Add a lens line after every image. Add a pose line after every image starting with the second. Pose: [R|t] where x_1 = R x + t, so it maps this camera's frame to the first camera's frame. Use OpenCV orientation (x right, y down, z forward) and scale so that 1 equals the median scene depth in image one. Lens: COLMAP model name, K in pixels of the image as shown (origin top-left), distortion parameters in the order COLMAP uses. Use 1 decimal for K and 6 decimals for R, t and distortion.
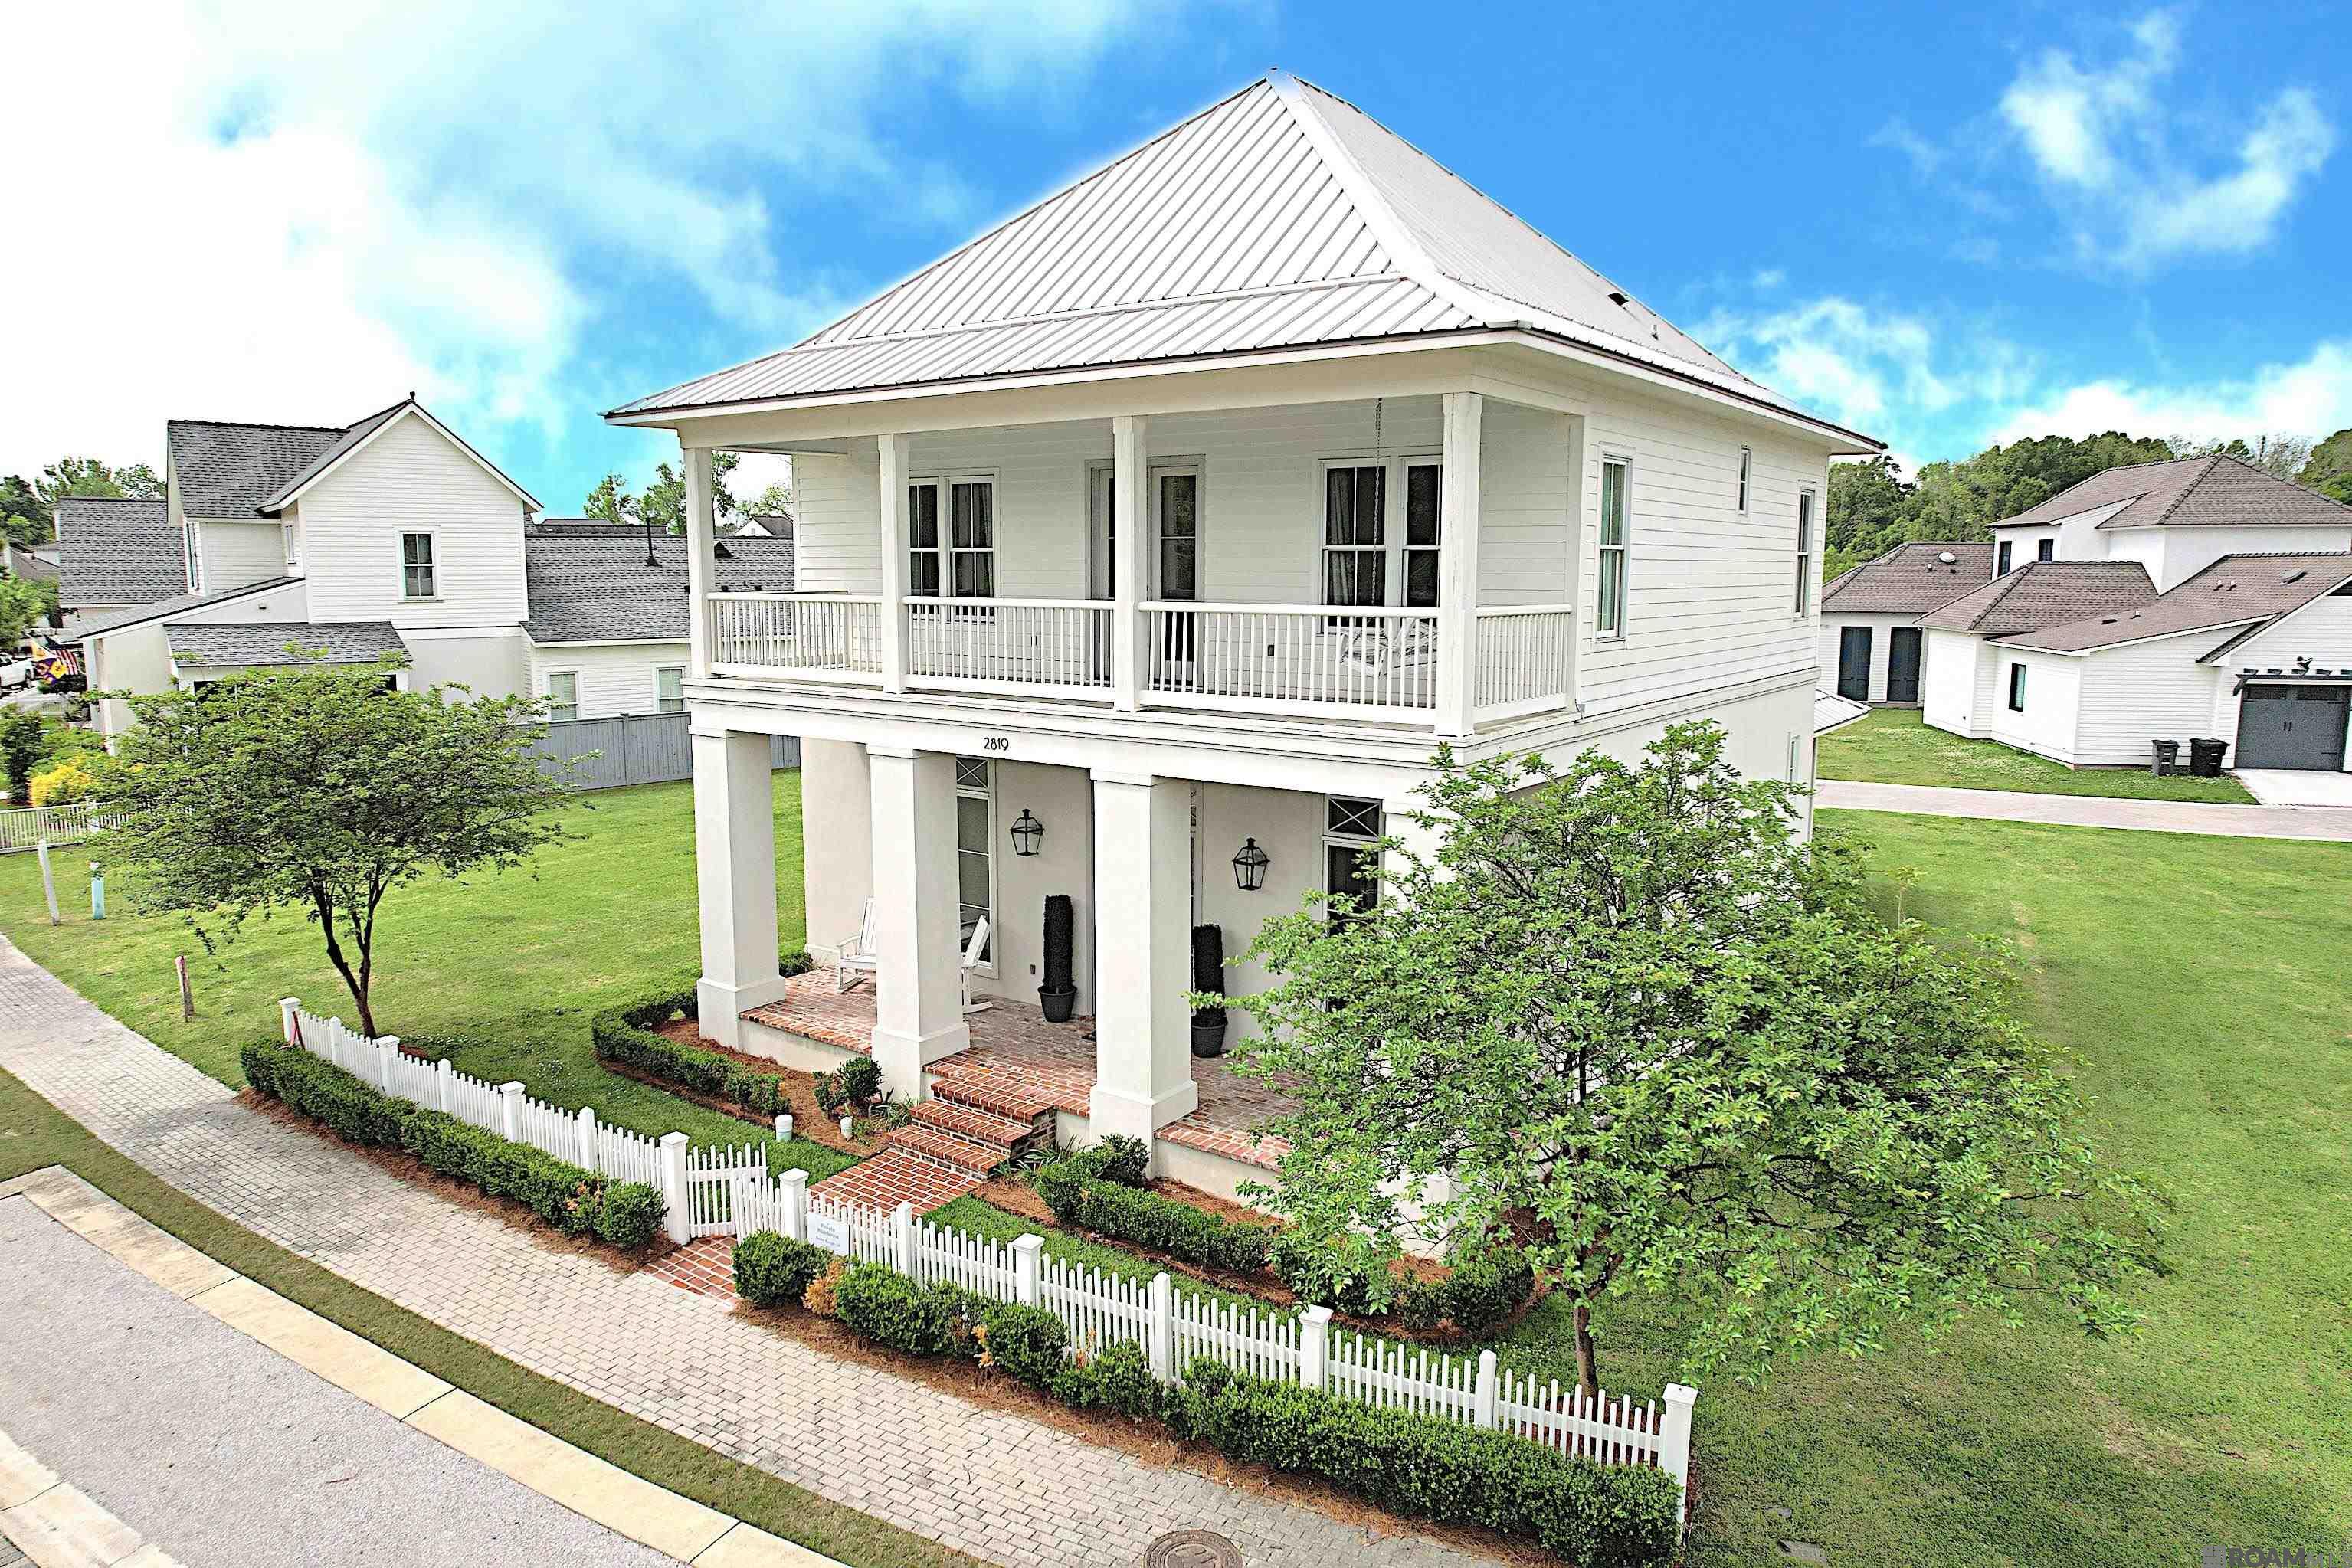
lens RADIAL K [[1497.3, 0, 1176.0], [0, 1497.3, 784.0], [0, 0, 1]] dist [-0.088517, 0.090458]
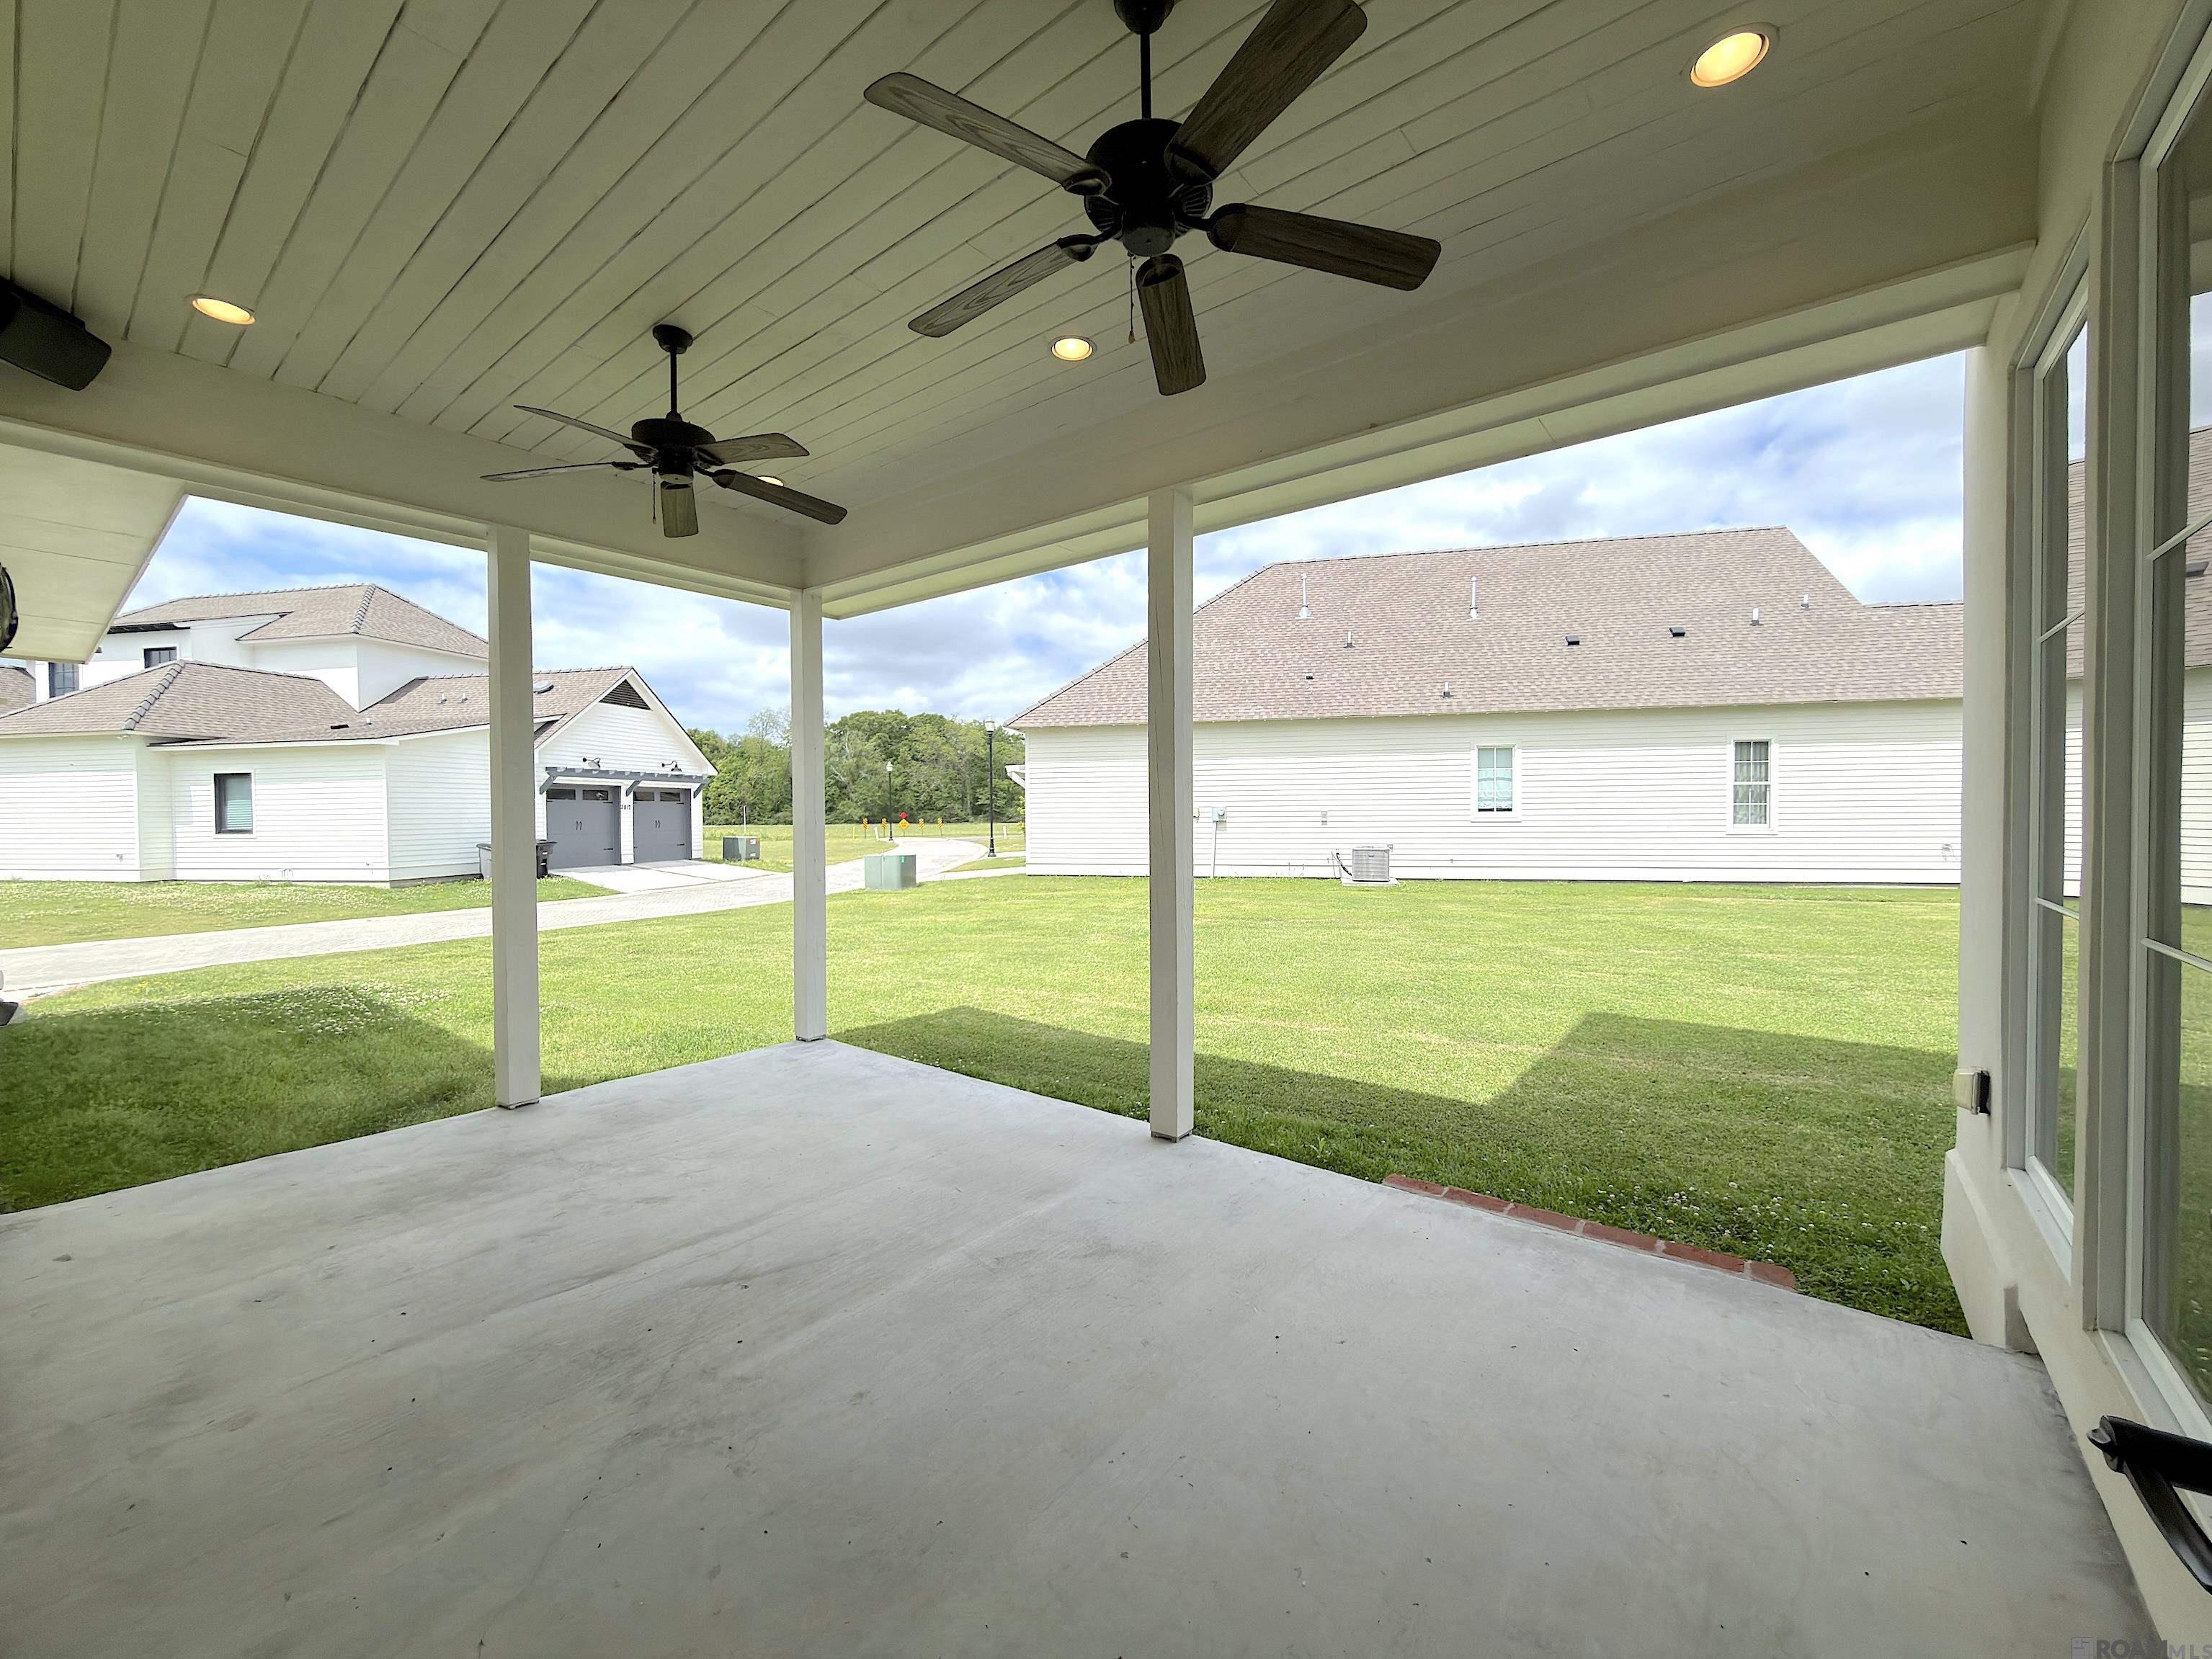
lens RADIAL K [[883.8, 0, 1111.0], [0, 883.8, 834.7], [0, 0, 1]] dist [-0.000418, 0.000181]
pose [[0.038904, -0.023992, 0.998955, 0.375037], [0.152371, 0.988163, 0.017799, 0.037160], [-0.987557, 0.151519, 0.042099, 1.555816]]
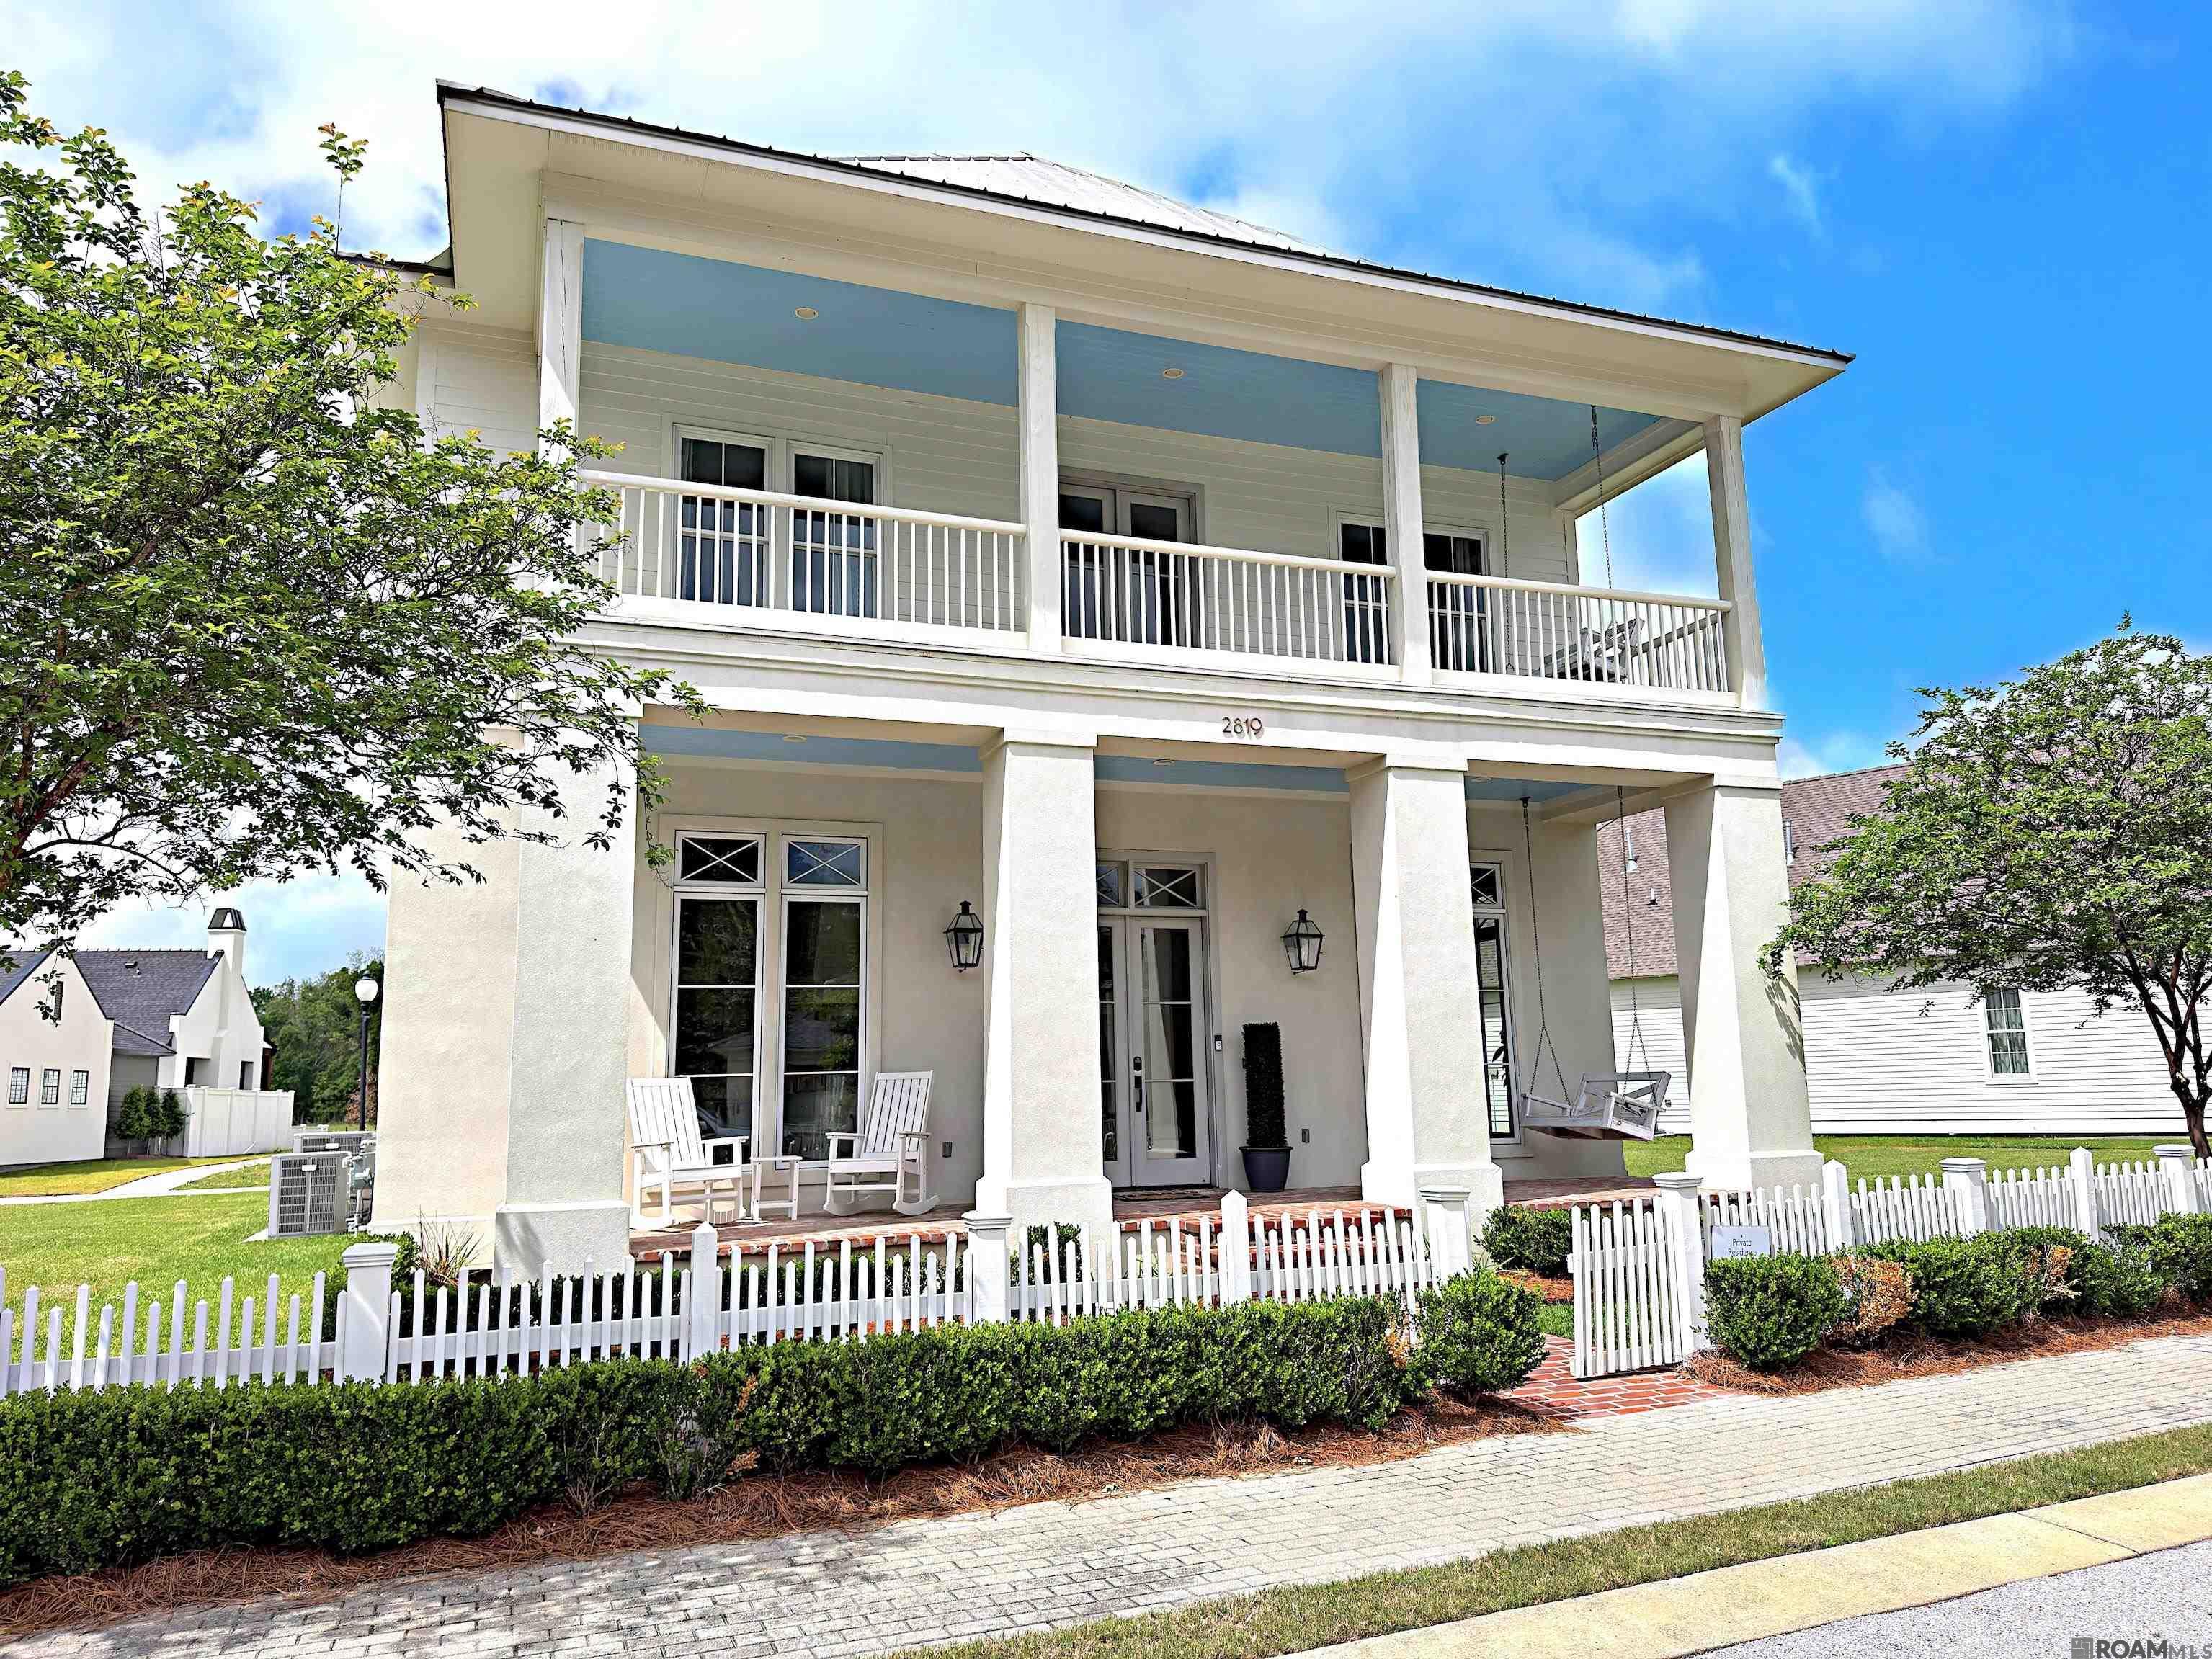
lens RADIAL K [[1538.4, 0, 1108.2], [0, 1538.4, 837.4], [0, 0, 1]] dist [0.093918, -0.138055]
pose [[0.543576, 0.124601, 0.830060, -0.751899], [0.146595, 0.959628, -0.240050, 0.192638], [-0.826459, 0.252168, 0.503365, 0.641413]]
